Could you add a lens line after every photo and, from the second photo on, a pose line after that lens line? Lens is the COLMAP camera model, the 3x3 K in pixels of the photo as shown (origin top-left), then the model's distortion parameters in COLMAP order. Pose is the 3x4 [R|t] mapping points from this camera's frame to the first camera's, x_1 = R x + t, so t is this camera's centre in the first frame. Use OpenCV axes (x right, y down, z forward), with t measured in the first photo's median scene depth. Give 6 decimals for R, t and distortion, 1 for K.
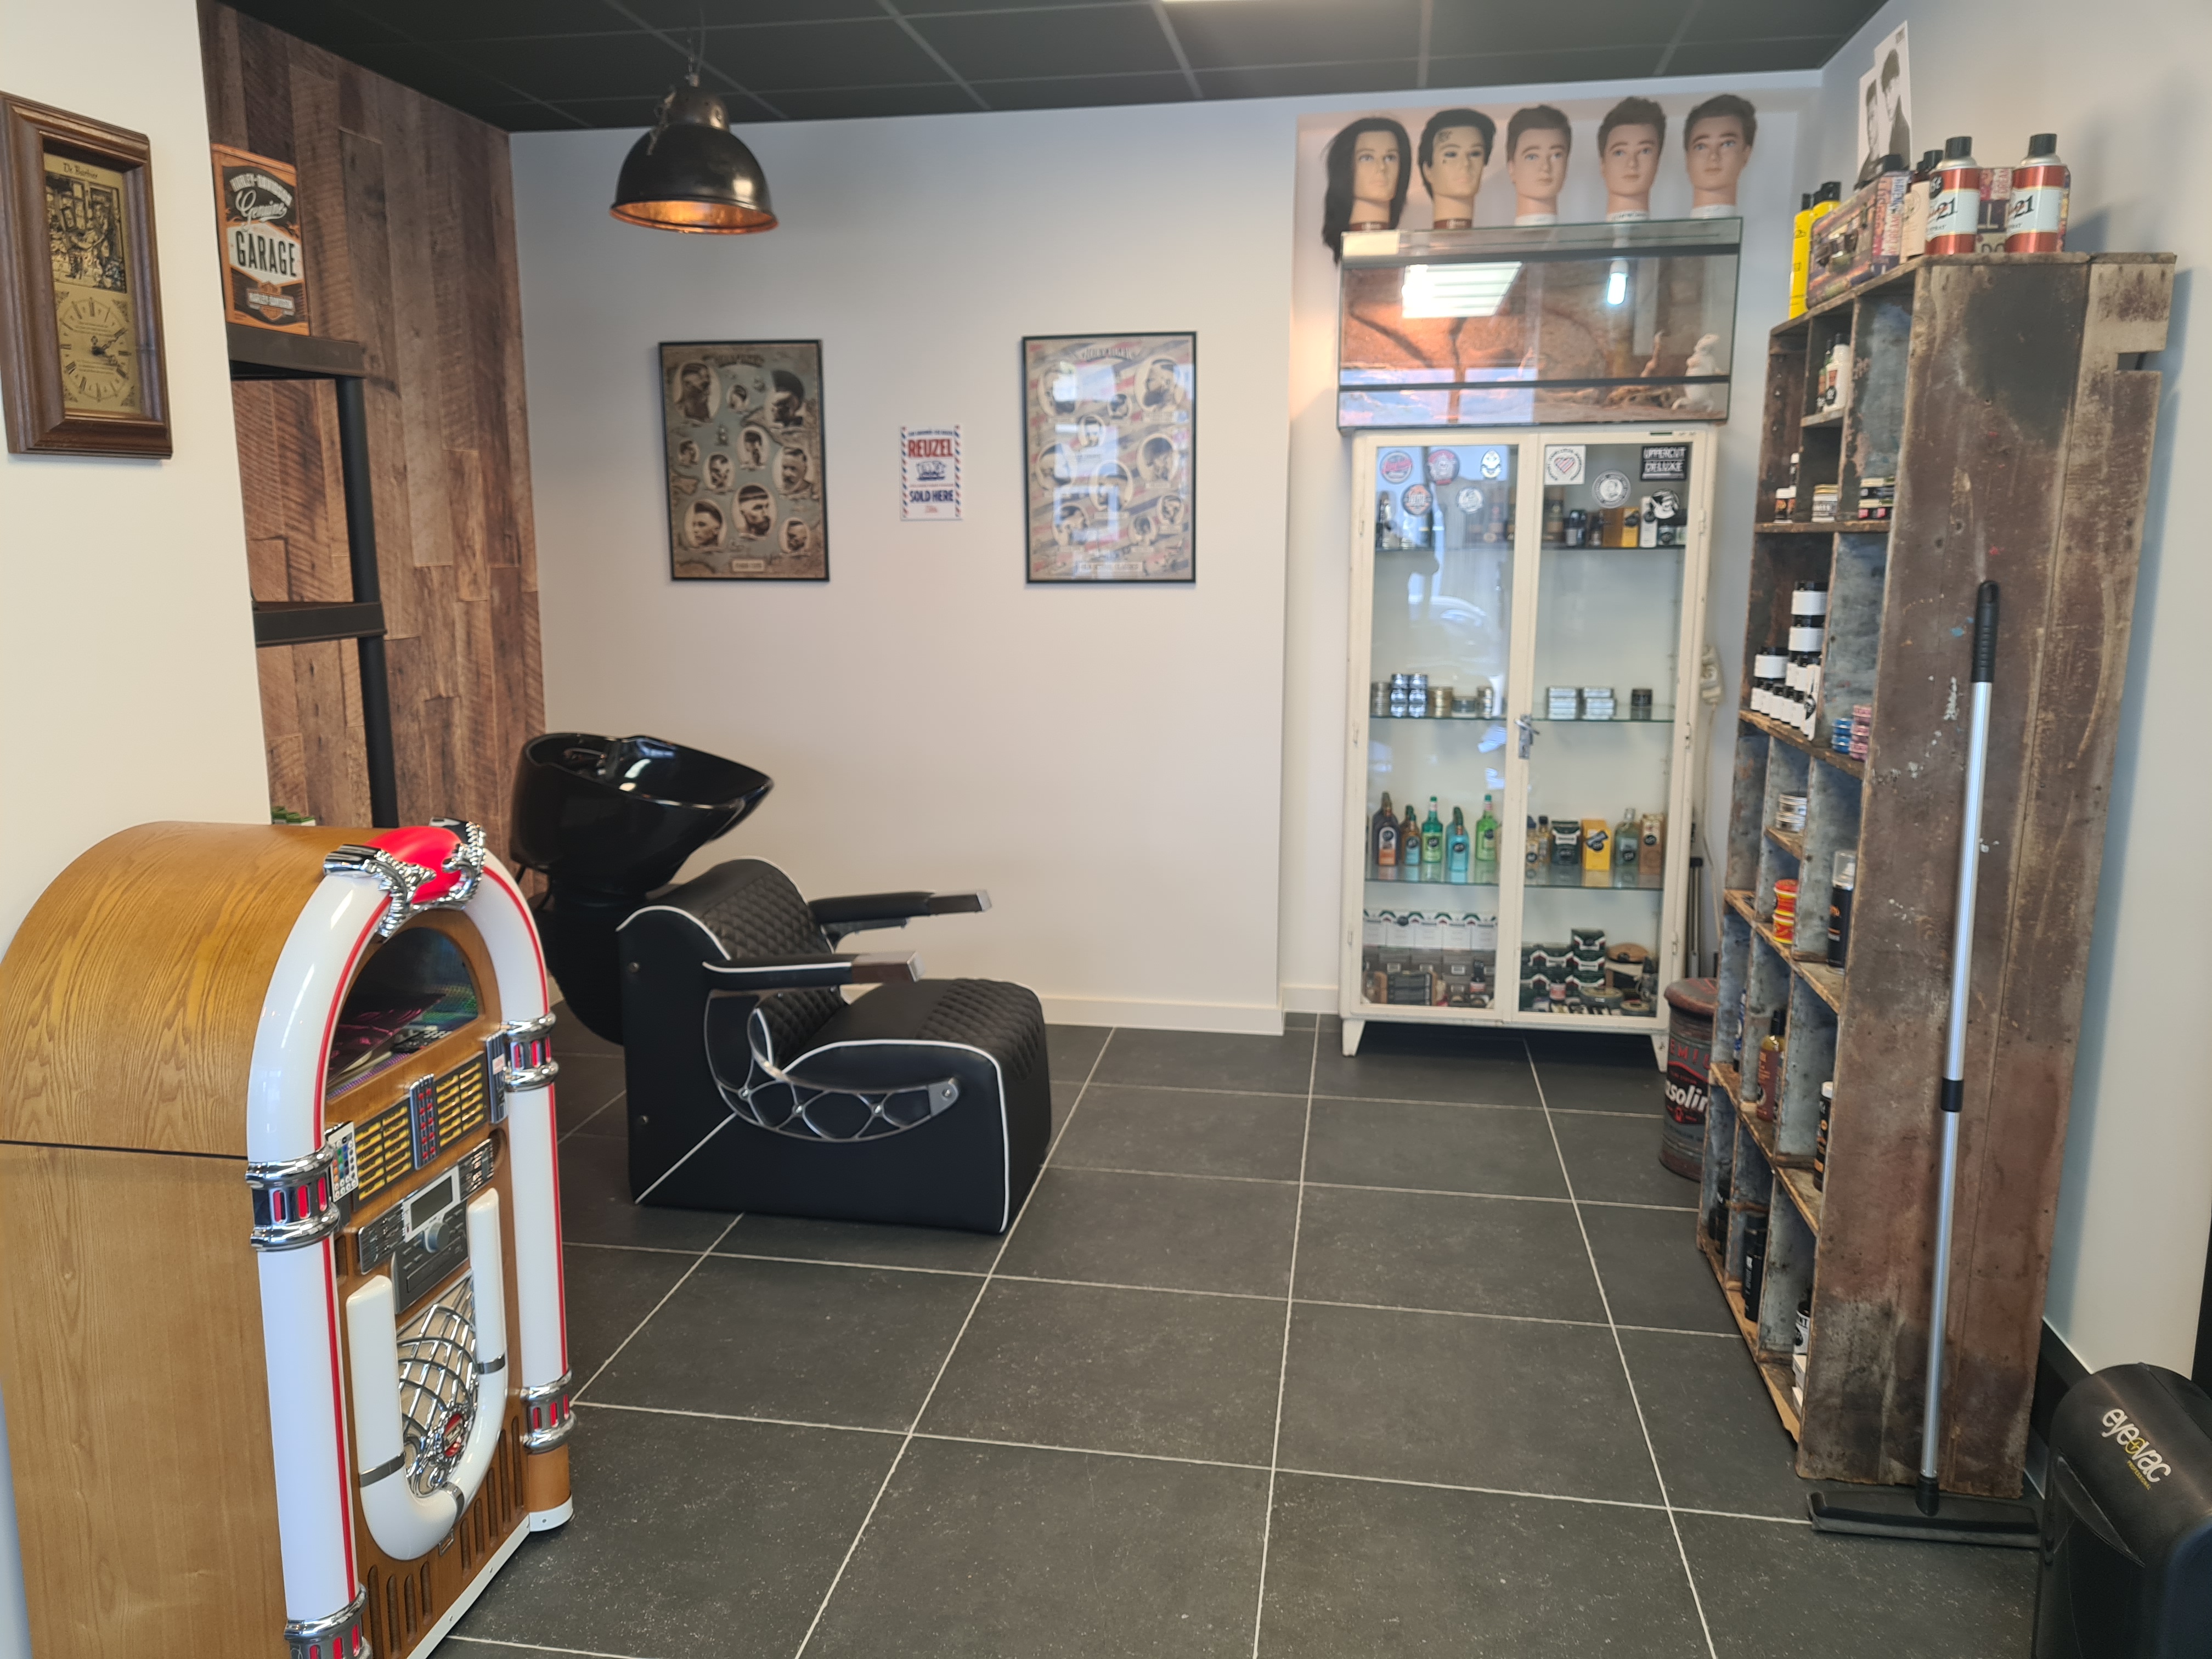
lens RADIAL K [[1658.4, 0, 1097.6], [0, 1658.4, 823.2], [0, 0, 1]] dist [0.062840, -0.048347]
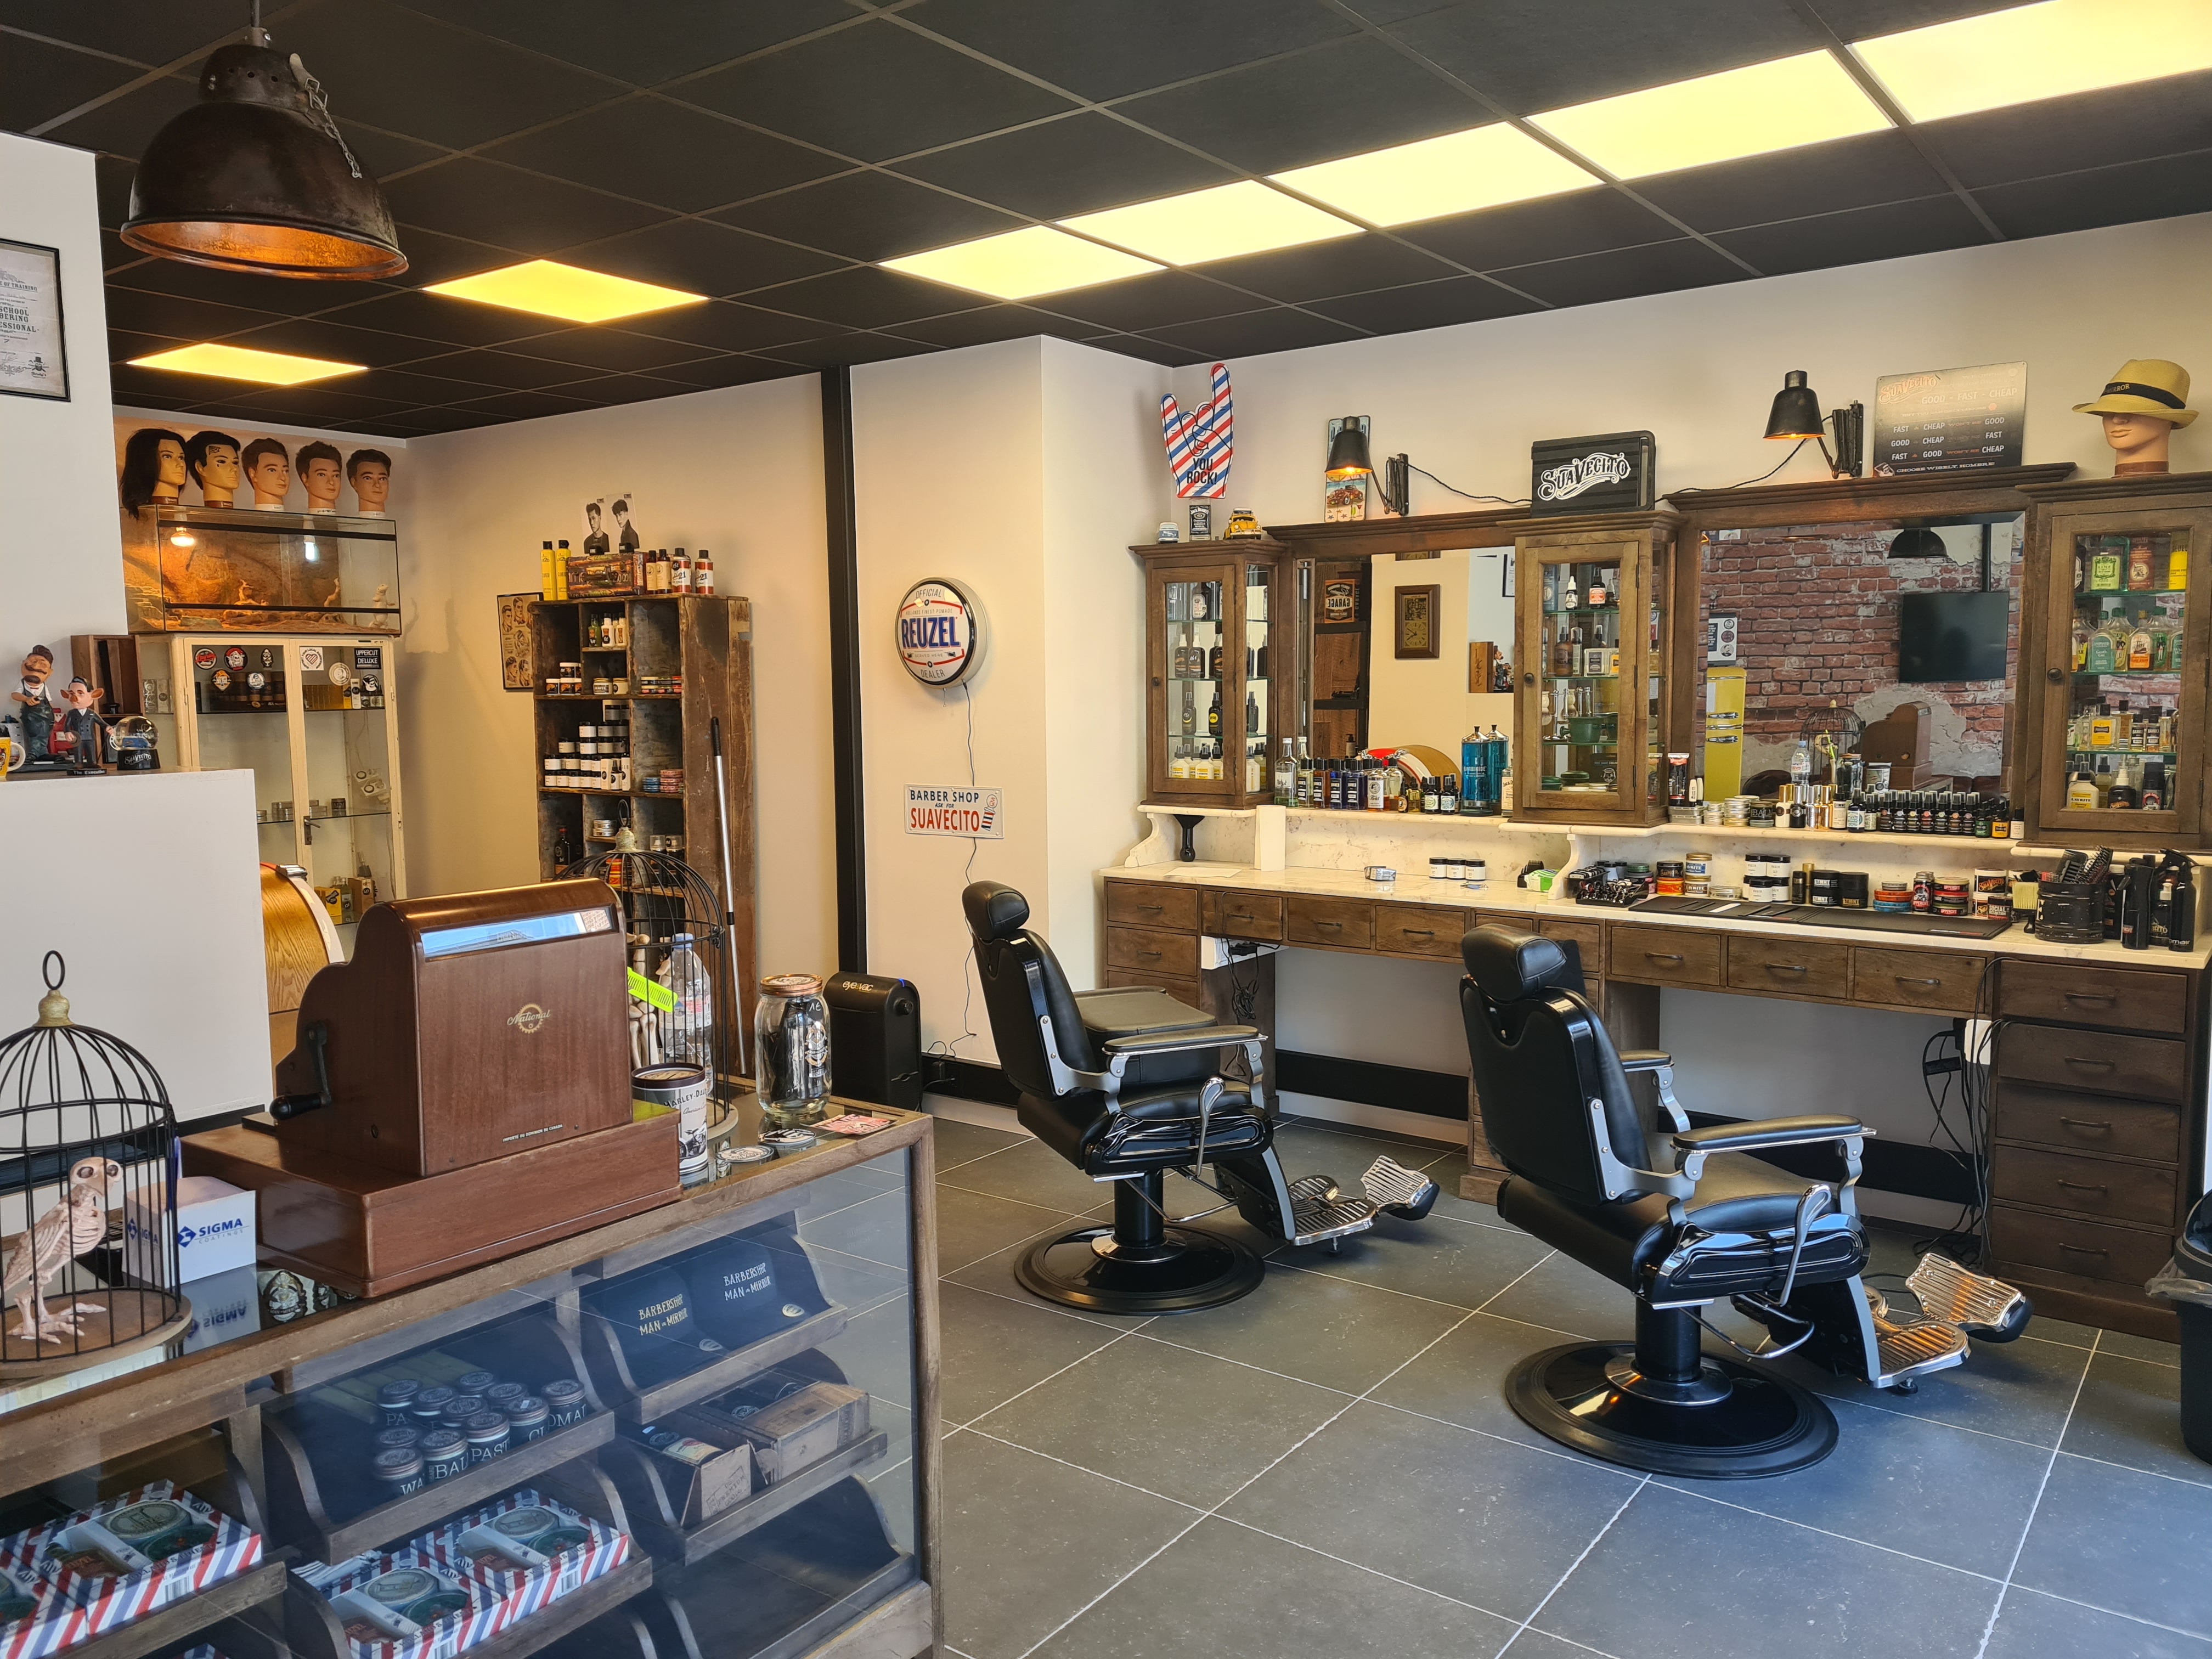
lens RADIAL K [[1647.8, 0, 1096.6], [0, 1647.8, 835.0], [0, 0, 1]] dist [0.068374, -0.060127]
pose [[0.453517, -0.088697, 0.886823, -1.340198], [0.166954, 0.985876, 0.013225, 0.090736], [-0.875470, 0.142061, 0.461920, -0.604310]]
